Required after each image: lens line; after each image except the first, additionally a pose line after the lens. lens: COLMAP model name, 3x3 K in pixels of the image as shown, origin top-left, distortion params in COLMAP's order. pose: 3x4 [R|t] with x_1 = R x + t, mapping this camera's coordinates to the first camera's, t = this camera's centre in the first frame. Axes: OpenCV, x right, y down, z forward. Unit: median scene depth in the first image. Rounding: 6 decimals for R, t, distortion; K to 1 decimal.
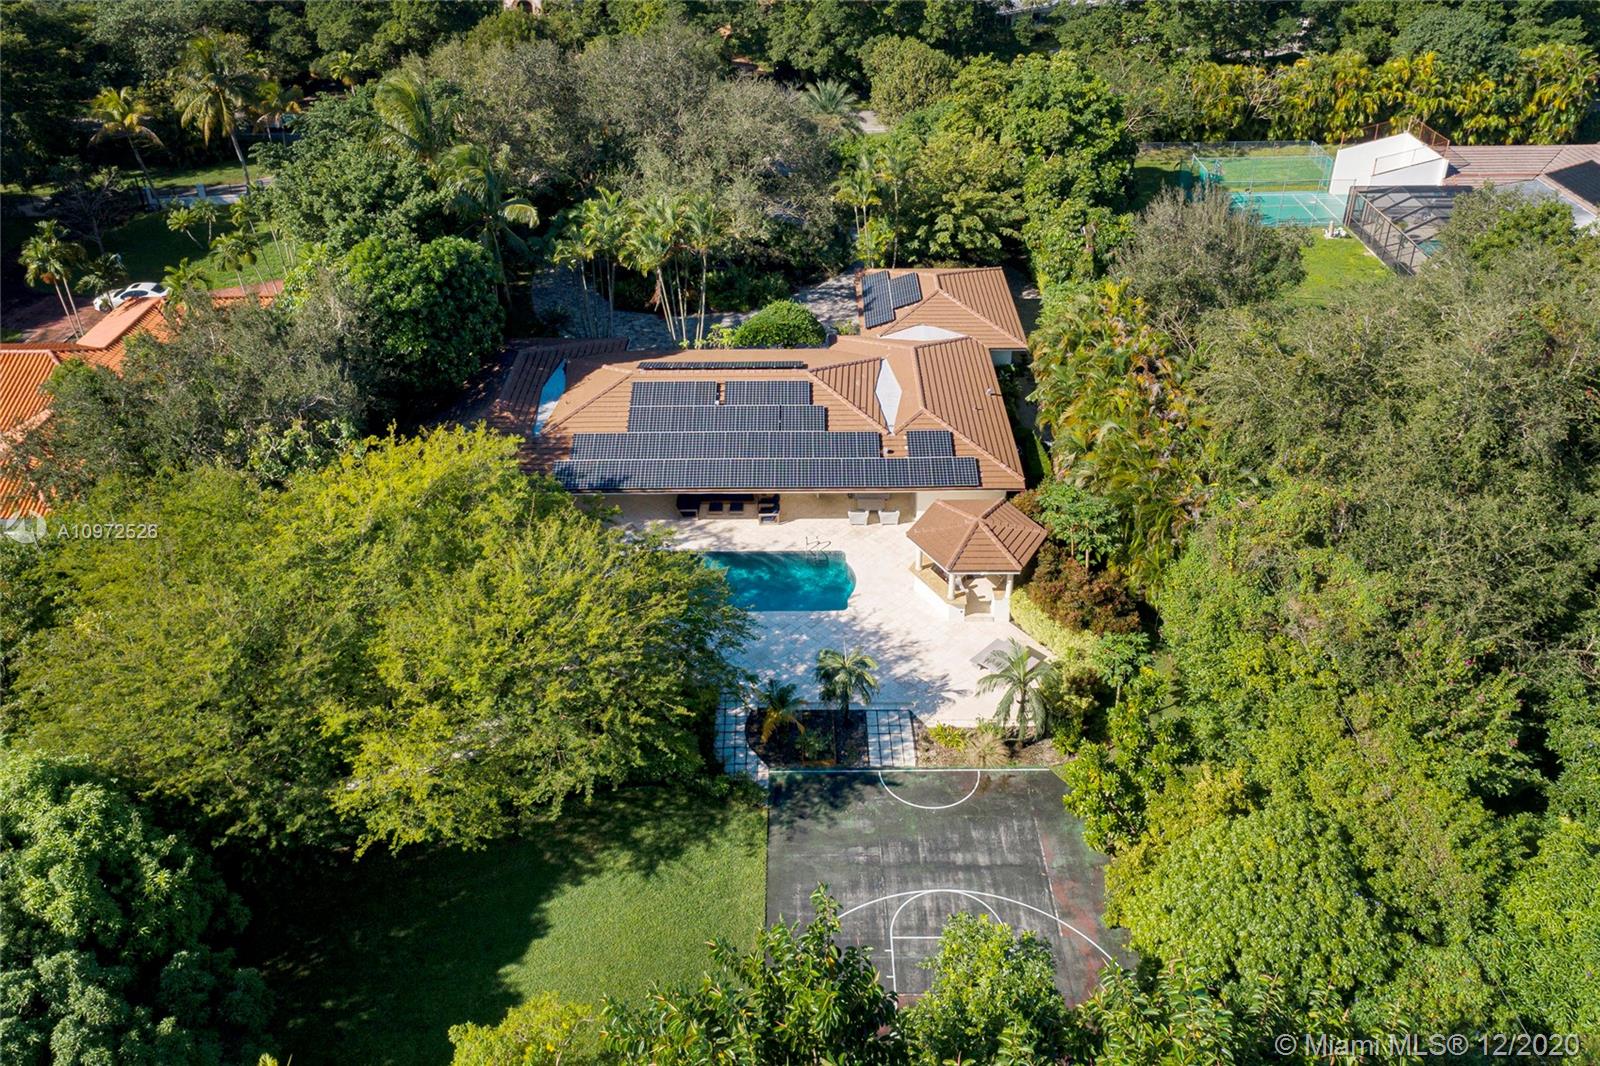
lens RADIAL K [[1175.0, 0, 800.0], [0, 1175.0, 533.0], [0, 0, 1]] dist [0.001302, -0.003276]
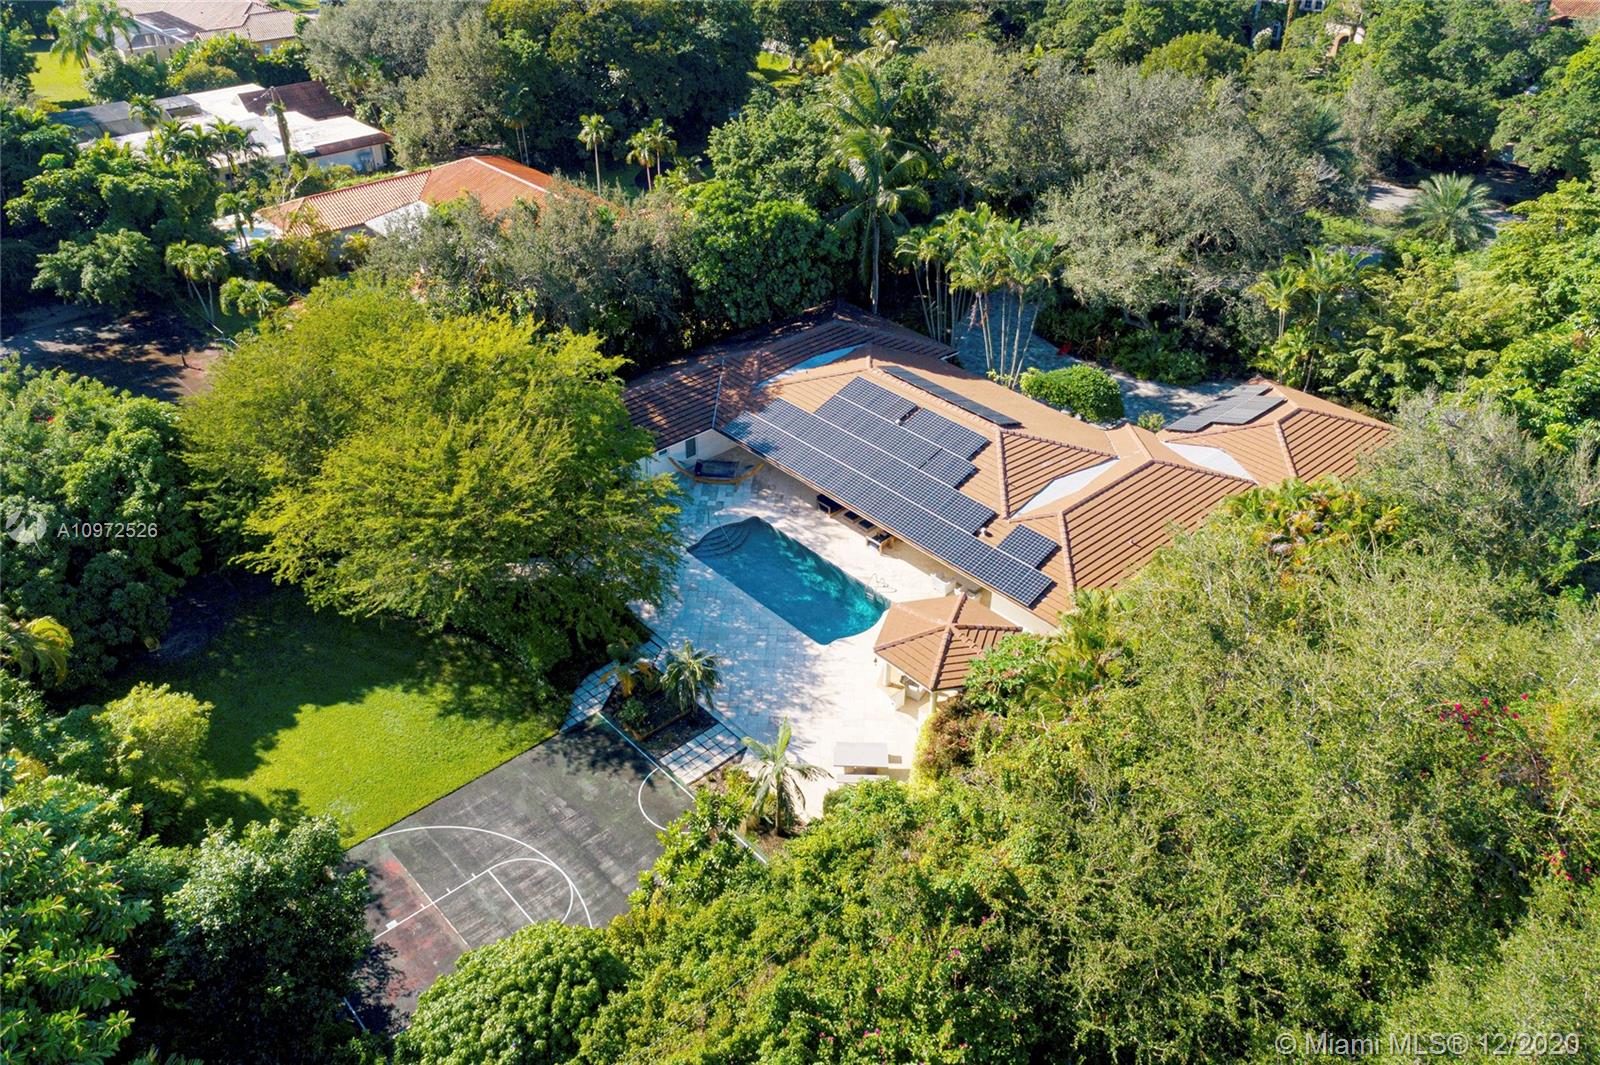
lens RADIAL K [[1175.0, 0, 800.0], [0, 1175.0, 532.5], [0, 0, 1]] dist [0.001302, -0.003276]
pose [[0.671972, 0.420901, -0.609341, 0.539987], [-0.425274, 0.892916, 0.147794, -0.144231], [0.606297, 0.159824, 0.779013, 0.193252]]
